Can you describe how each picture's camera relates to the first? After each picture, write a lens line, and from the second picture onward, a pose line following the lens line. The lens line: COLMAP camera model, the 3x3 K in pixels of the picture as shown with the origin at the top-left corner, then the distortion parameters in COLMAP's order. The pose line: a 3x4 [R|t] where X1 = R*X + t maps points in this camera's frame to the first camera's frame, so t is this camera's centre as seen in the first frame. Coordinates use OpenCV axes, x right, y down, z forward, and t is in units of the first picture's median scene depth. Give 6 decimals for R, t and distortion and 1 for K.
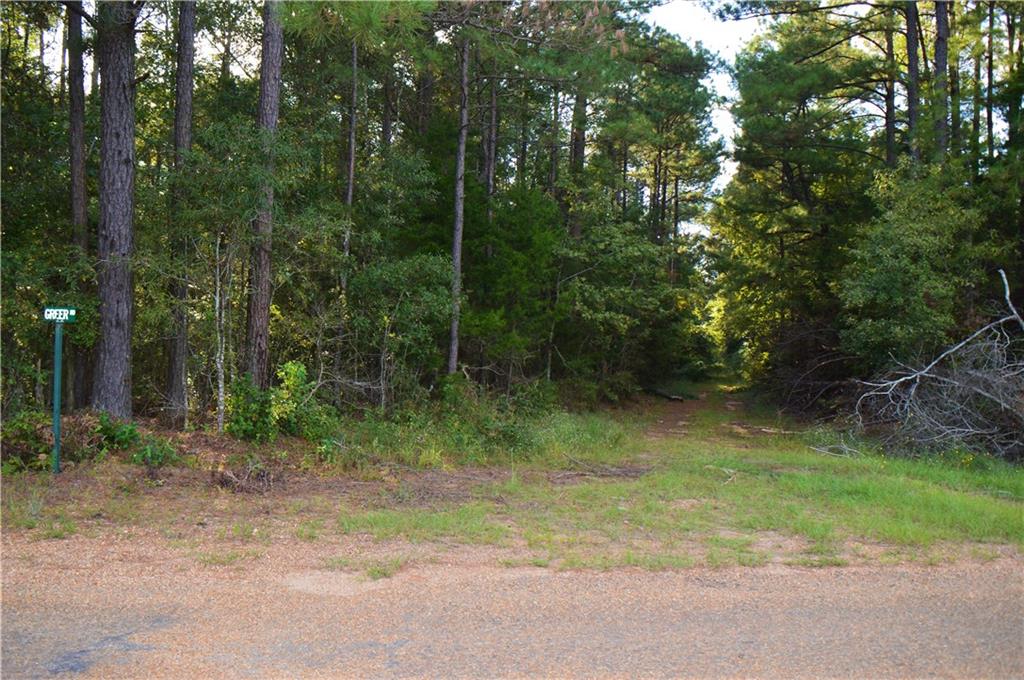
lens RADIAL K [[827.5, 0, 512.4], [0, 827.5, 345.3], [0, 0, 1]] dist [-0.056081, -0.001938]
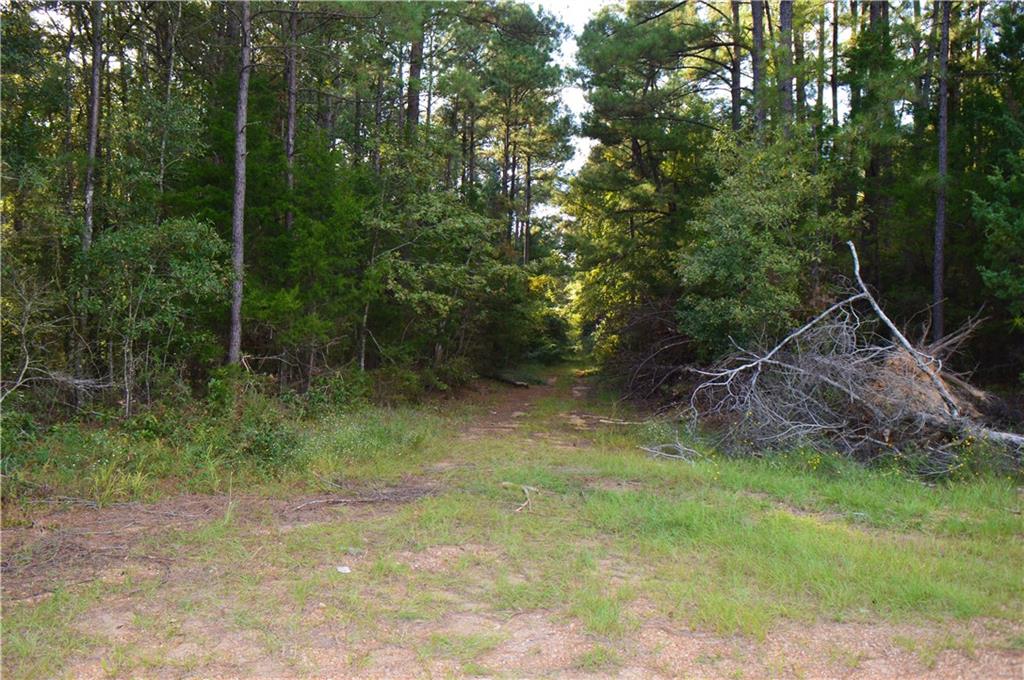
lens RADIAL K [[827.5, 0, 512.4], [0, 827.5, 345.3], [0, 0, 1]] dist [-0.056081, -0.001938]
pose [[0.986746, -0.010008, 0.161966, 0.063718], [0.006714, 0.999760, 0.020875, -0.001061], [-0.162136, -0.019511, 0.986576, 0.118755]]
